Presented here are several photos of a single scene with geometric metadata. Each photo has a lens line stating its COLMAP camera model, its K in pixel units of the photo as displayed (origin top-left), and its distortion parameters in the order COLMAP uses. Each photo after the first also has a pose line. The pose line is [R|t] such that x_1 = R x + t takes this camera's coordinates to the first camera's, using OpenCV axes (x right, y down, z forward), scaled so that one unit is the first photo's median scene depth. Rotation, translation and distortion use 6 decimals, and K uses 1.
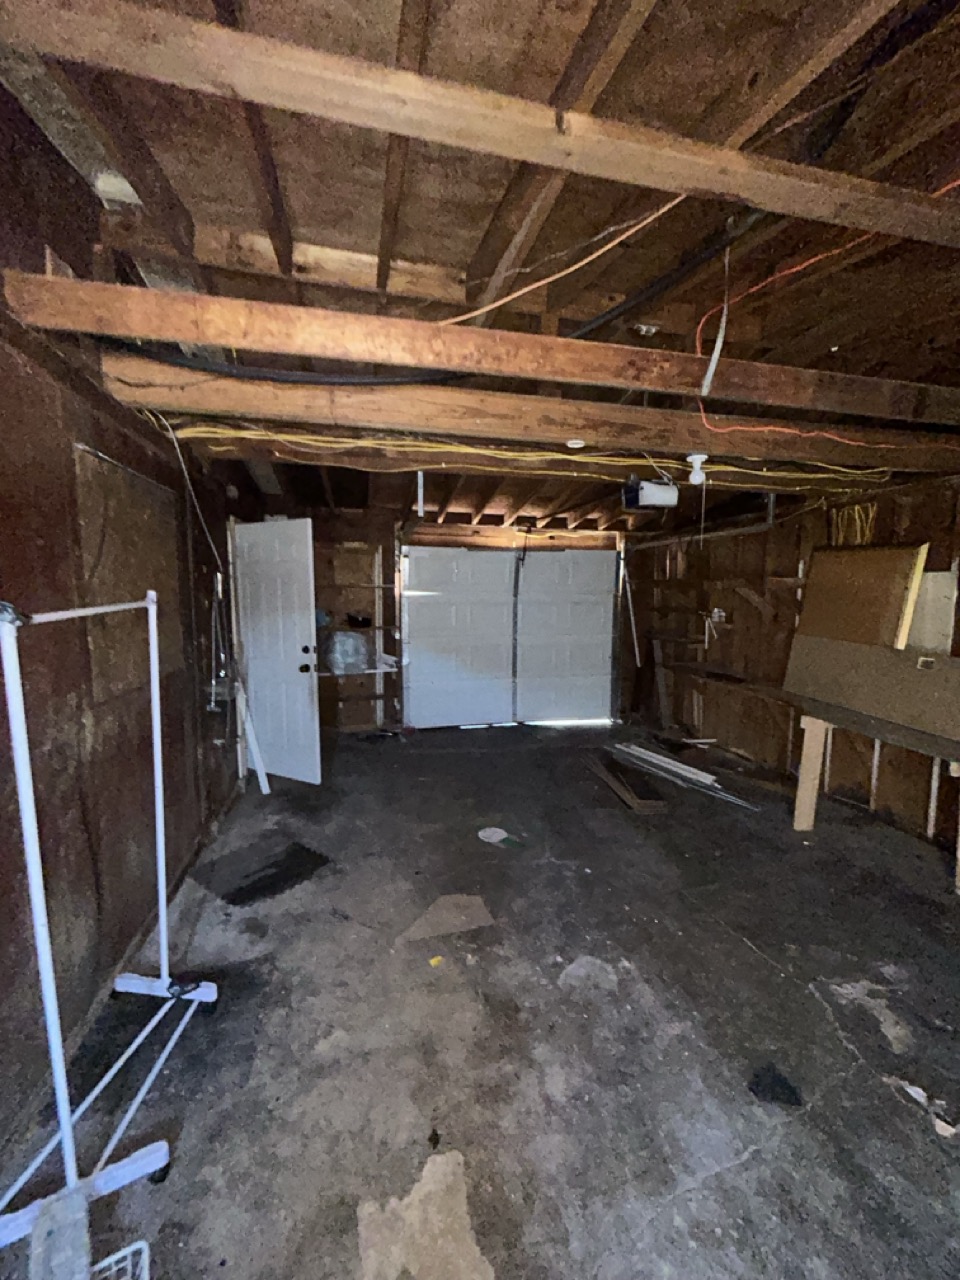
lens RADIAL K [[518.4, 0, 479.1], [0, 518.4, 643.0], [0, 0, 1]] dist [-0.002054, 0.001226]
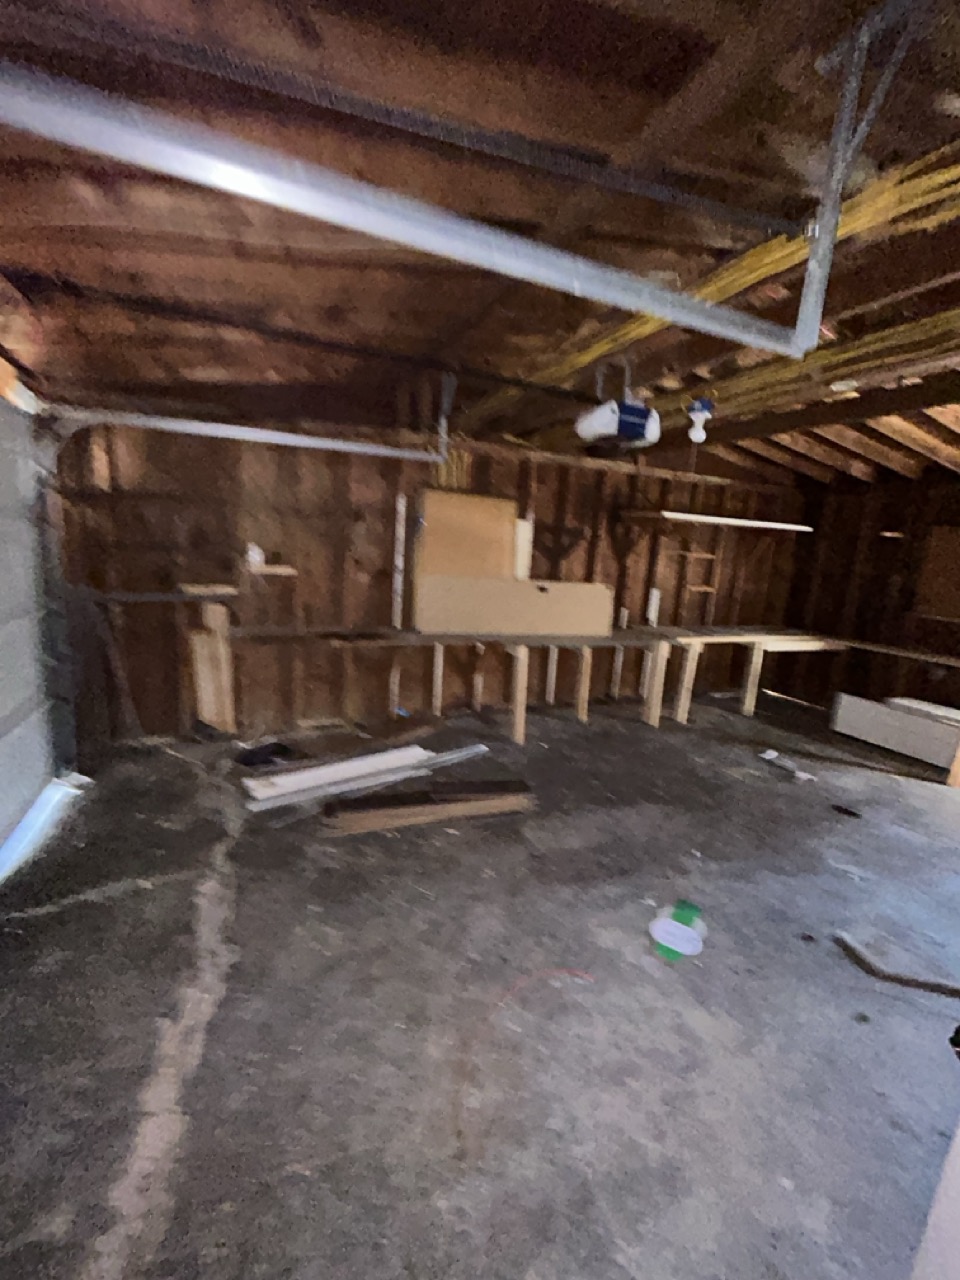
lens RADIAL K [[518.4, 0, 480.5], [0, 518.4, 647.7], [0, 0, 1]] dist [-0.002054, 0.001226]
pose [[-0.189500, -0.217251, 0.957544, -0.541921], [0.039030, 0.972777, 0.228431, -0.149326], [-0.981105, 0.080661, -0.175862, 1.562430]]
